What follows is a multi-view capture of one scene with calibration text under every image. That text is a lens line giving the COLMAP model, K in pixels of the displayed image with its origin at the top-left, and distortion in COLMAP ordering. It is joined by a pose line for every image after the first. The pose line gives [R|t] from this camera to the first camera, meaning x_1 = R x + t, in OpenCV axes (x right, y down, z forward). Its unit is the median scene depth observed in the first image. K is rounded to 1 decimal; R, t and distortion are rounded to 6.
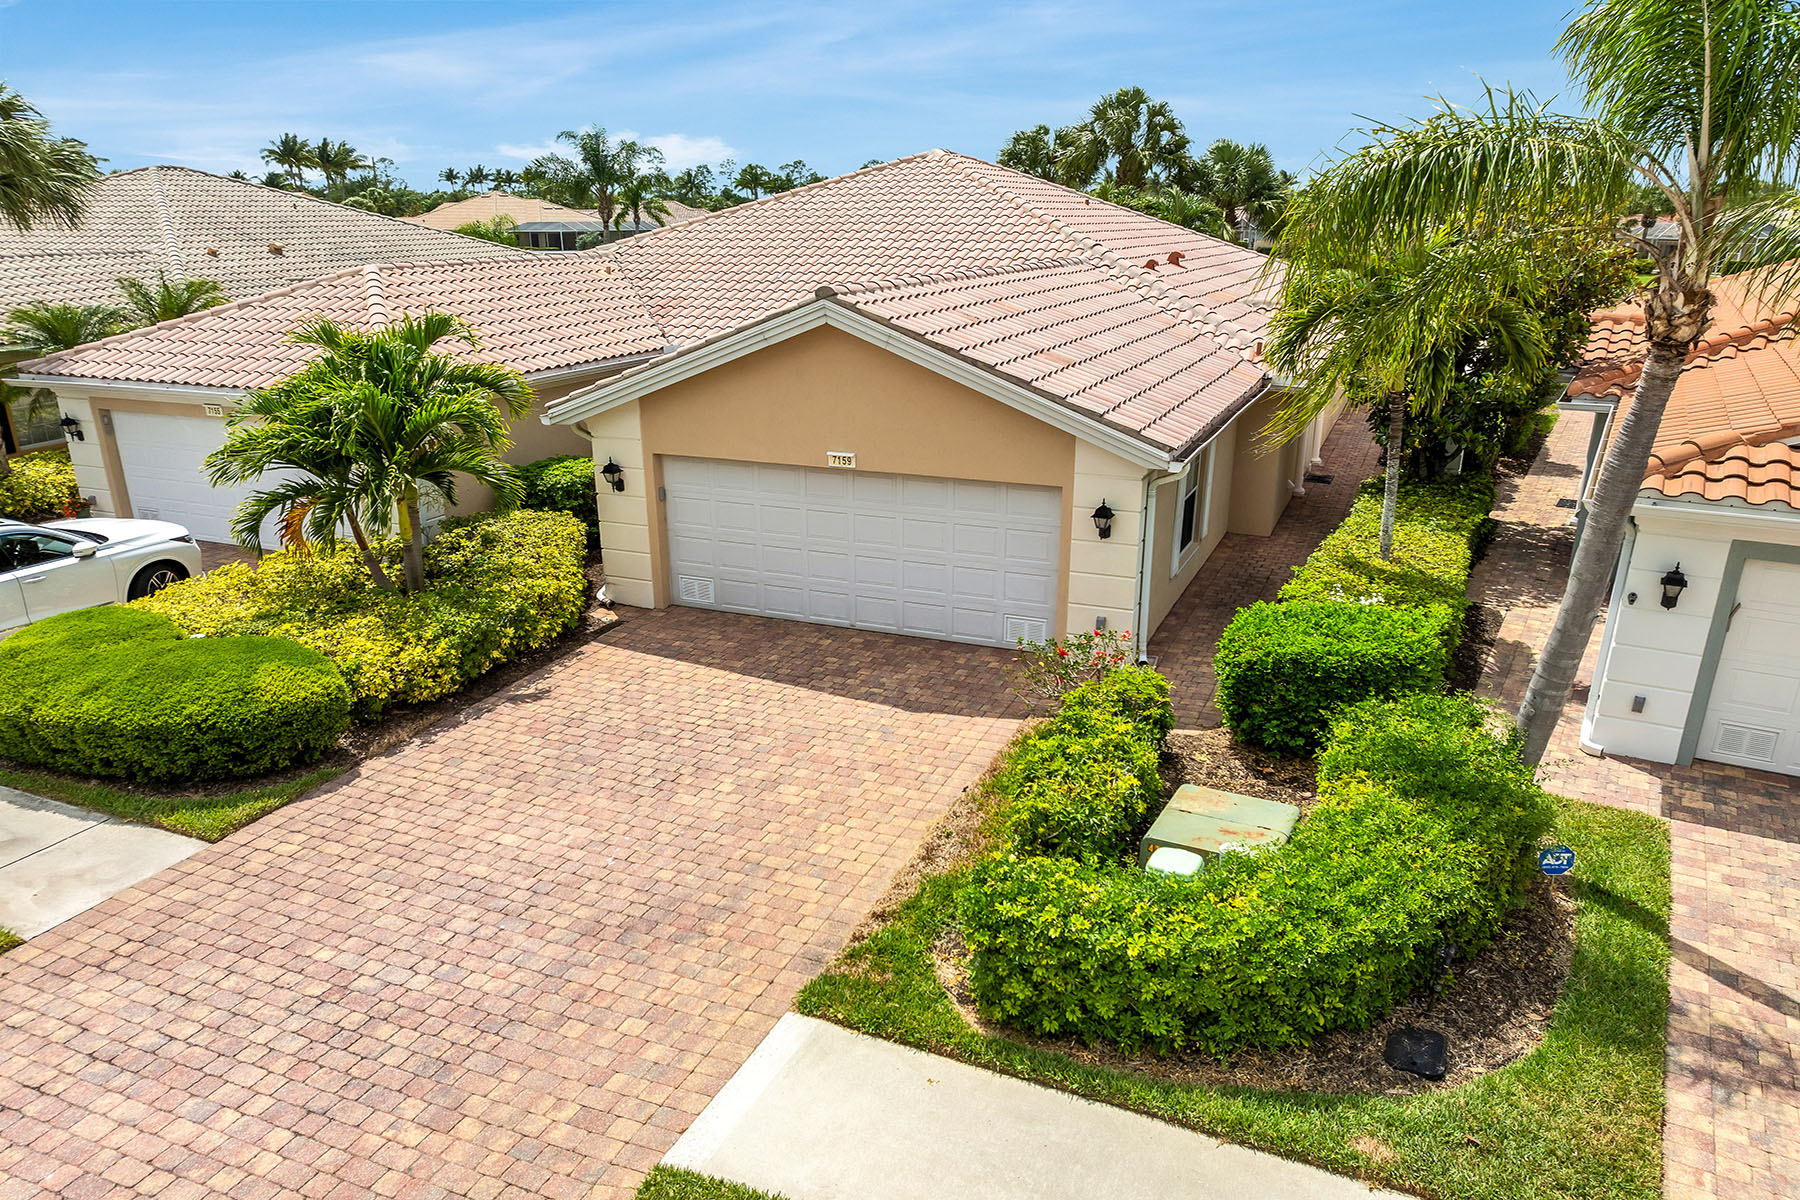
lens RADIAL K [[1278.0, 0, 903.1], [0, 1278.0, 602.1], [0, 0, 1]] dist [-0.050854, 0.023614]
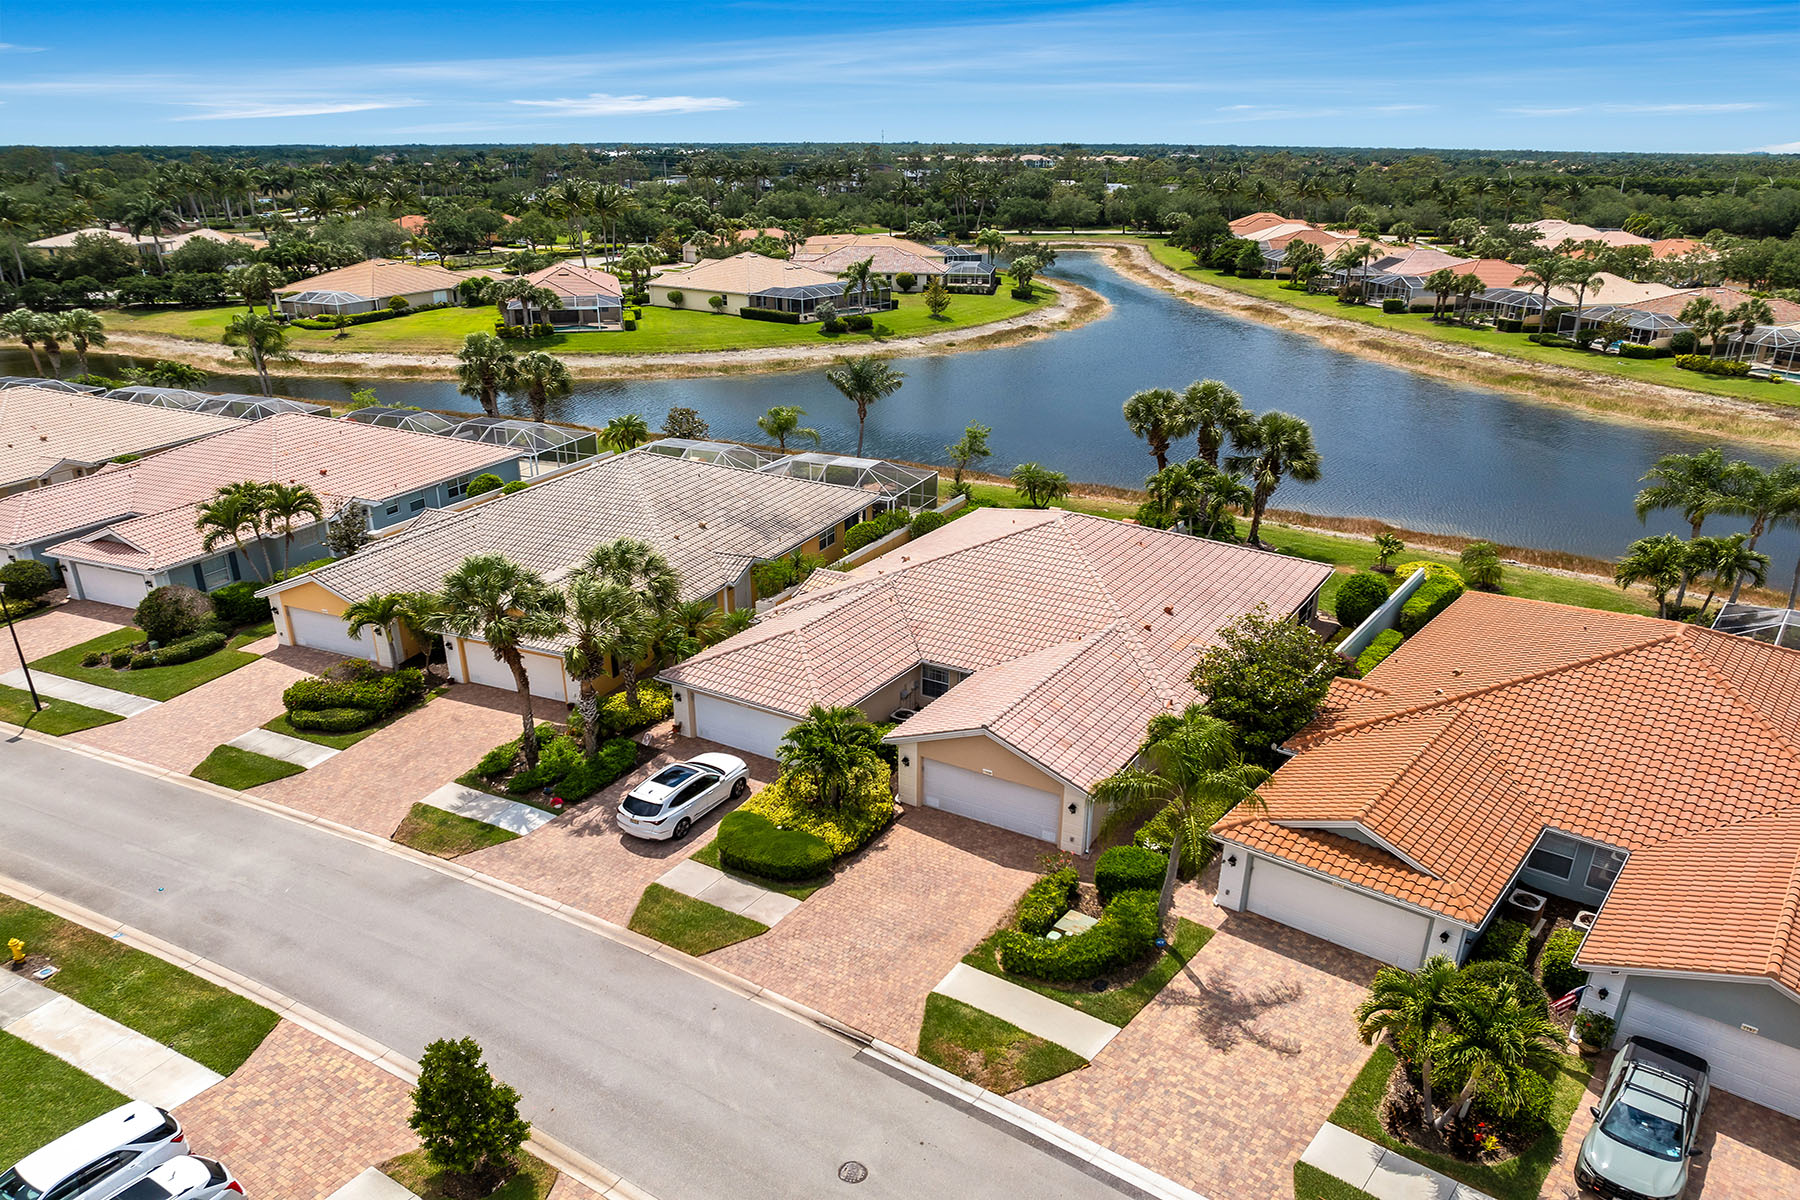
lens RADIAL K [[1278.0, 0, 907.2], [0, 1278.0, 613.1], [0, 0, 1]] dist [-0.050854, 0.023614]
pose [[0.988443, 0.057456, -0.140285, 0.216011], [-0.049233, 0.996898, 0.061402, -0.882673], [0.143377, -0.053785, 0.988205, -2.557209]]
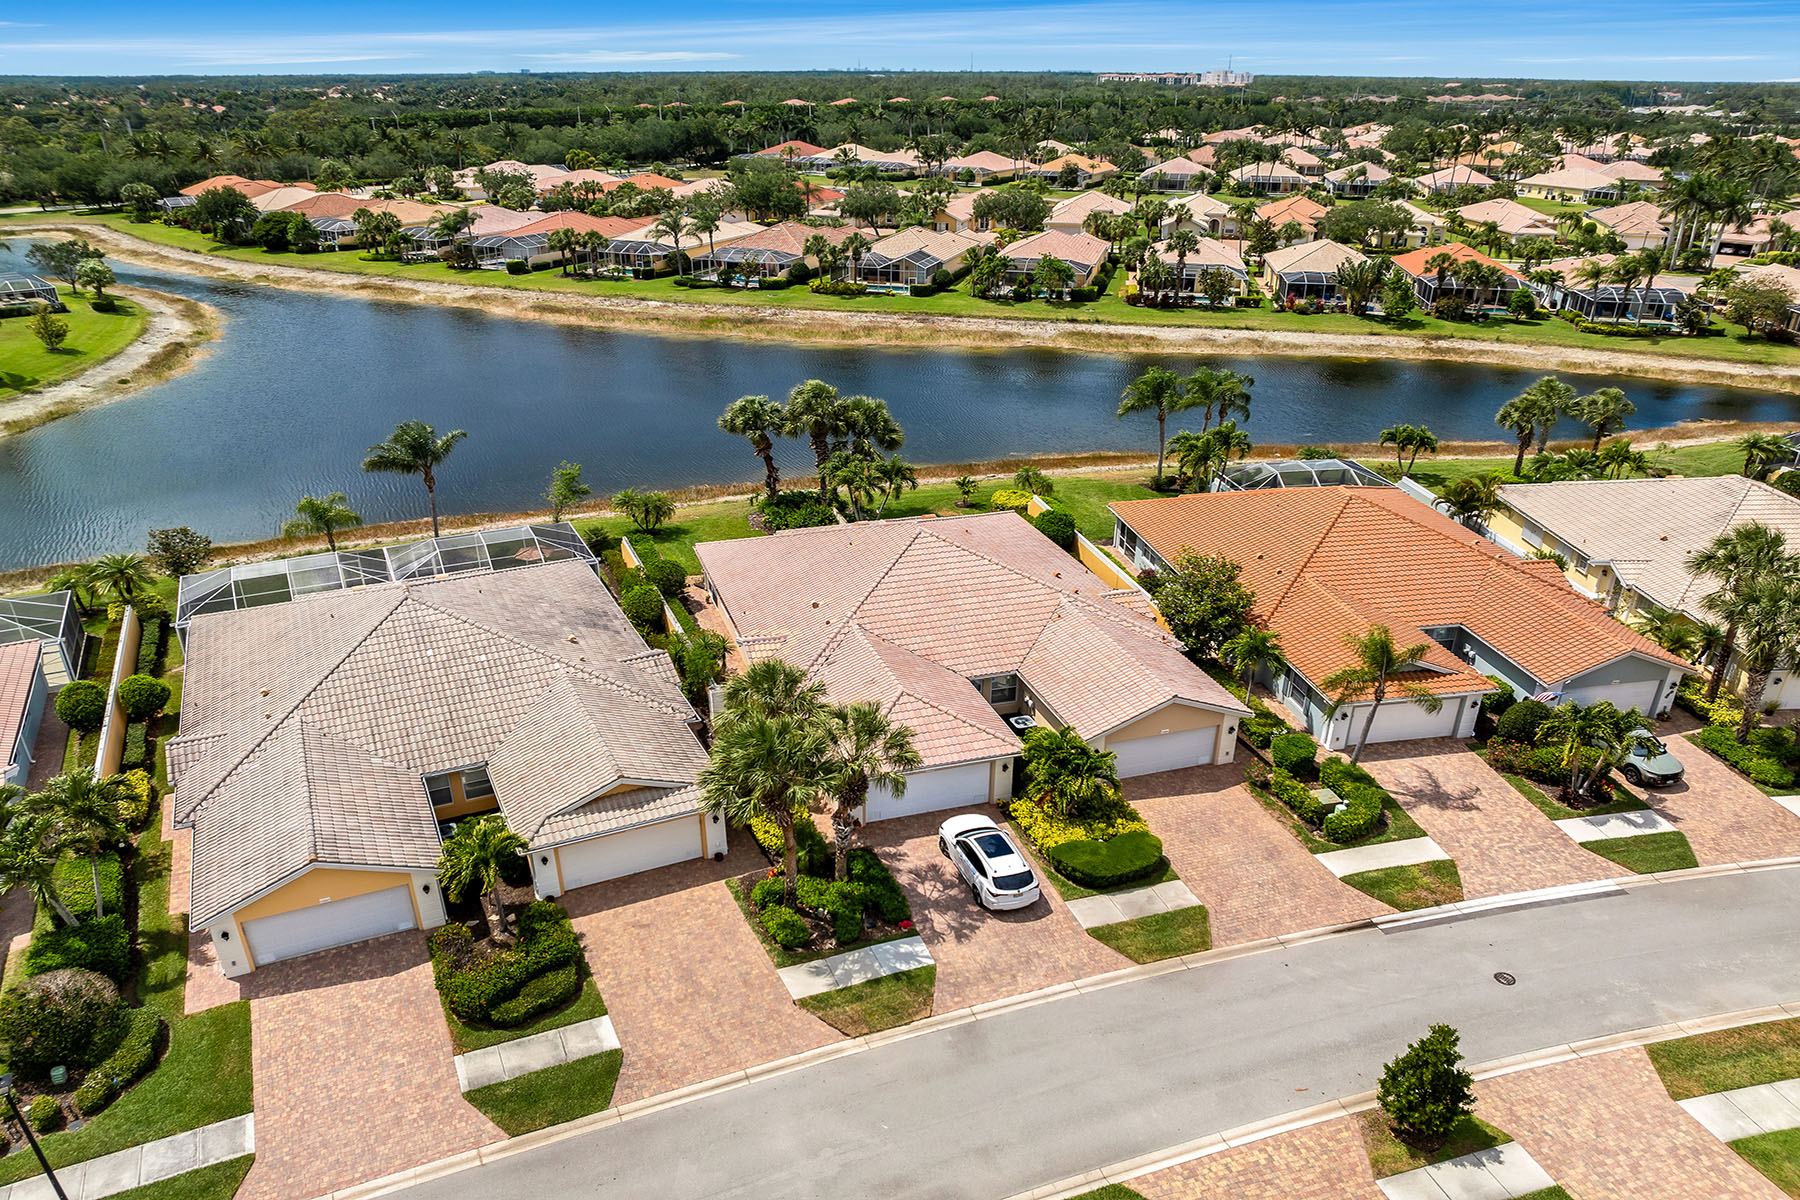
lens RADIAL K [[1278.0, 0, 902.9], [0, 1278.0, 590.1], [0, 0, 1]] dist [-0.050854, 0.023614]
pose [[0.759275, -0.242981, 0.603707, -3.741741], [0.186291, 0.970012, 0.156116, -1.665651], [-0.623536, -0.006069, 0.781771, -1.856501]]
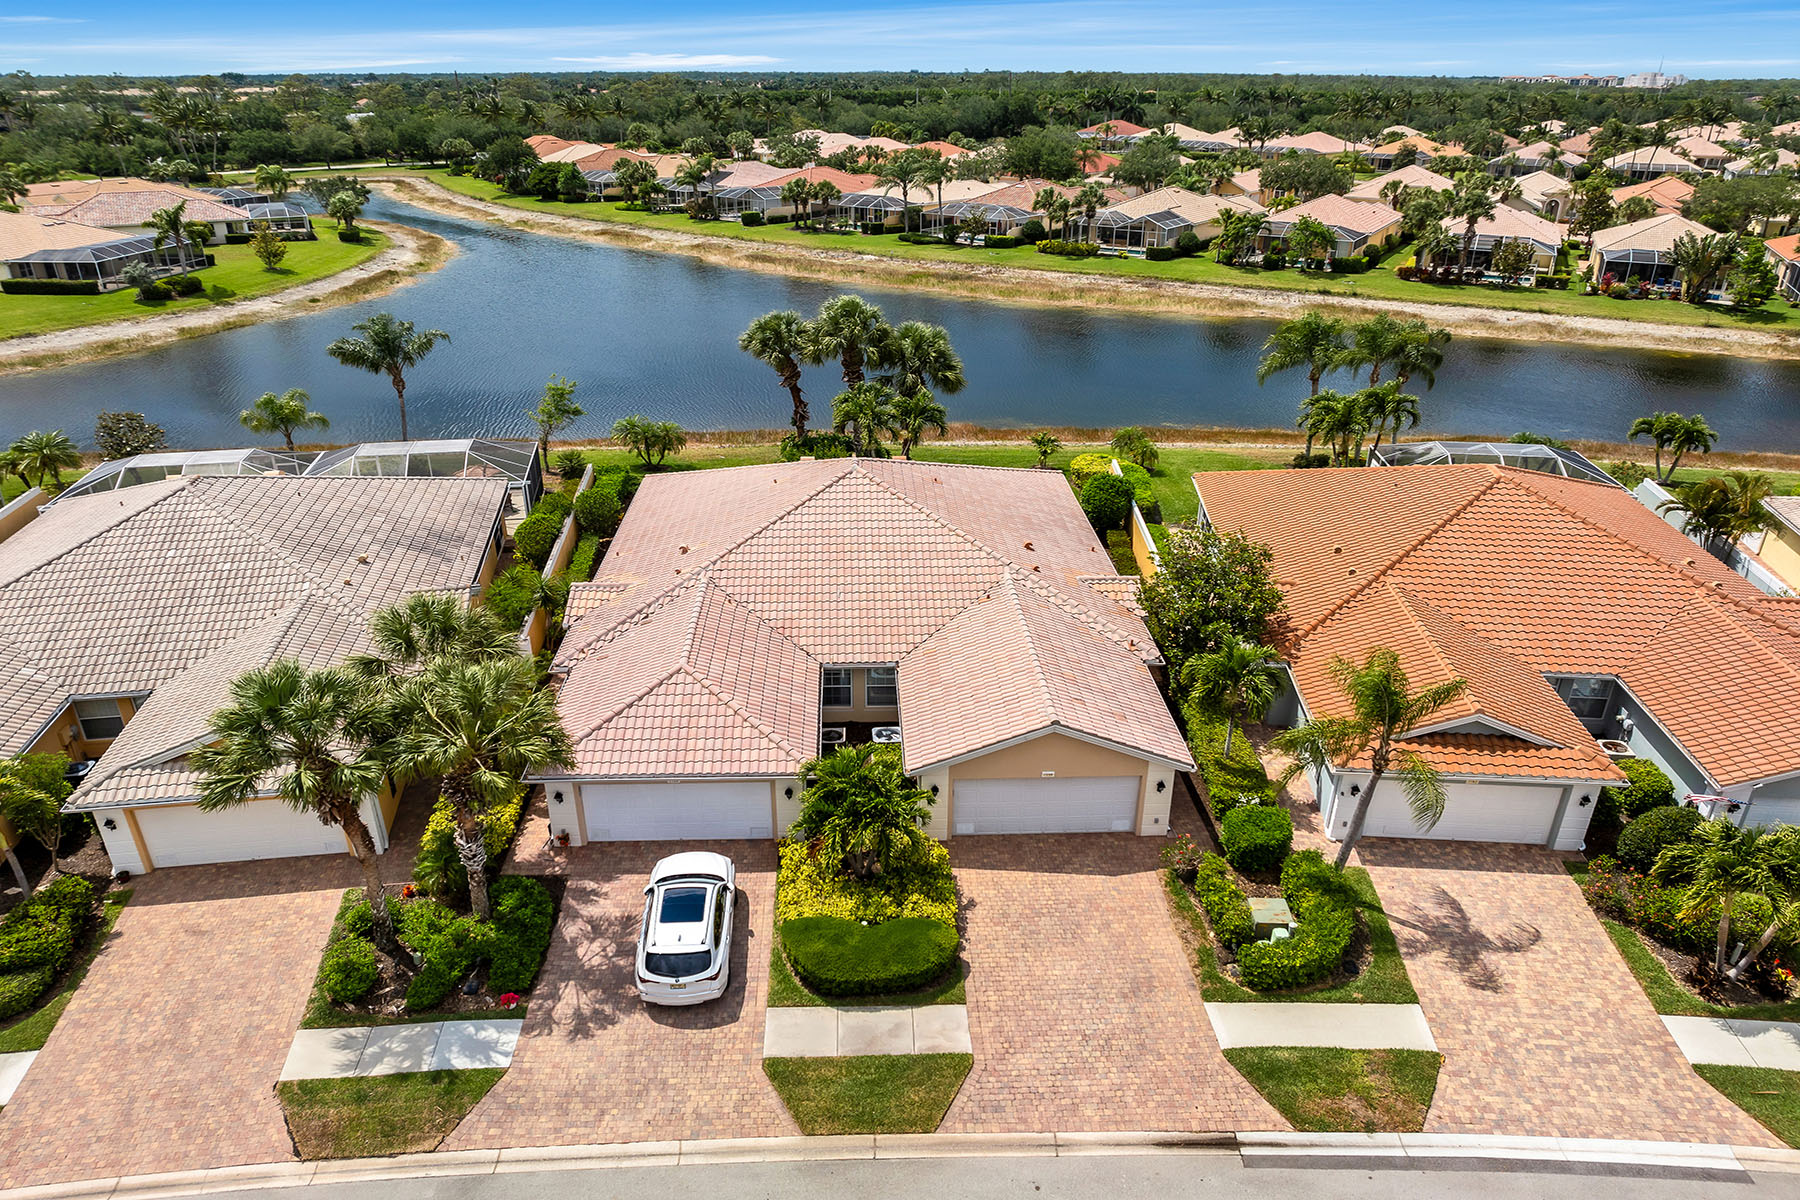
lens RADIAL K [[1278.0, 0, 907.2], [0, 1278.0, 612.9], [0, 0, 1]] dist [-0.050854, 0.023614]
pose [[0.906403, -0.161935, 0.390142, -1.639653], [0.118907, 0.984065, 0.132200, -1.052491], [-0.405333, -0.073436, 0.911215, -1.449792]]
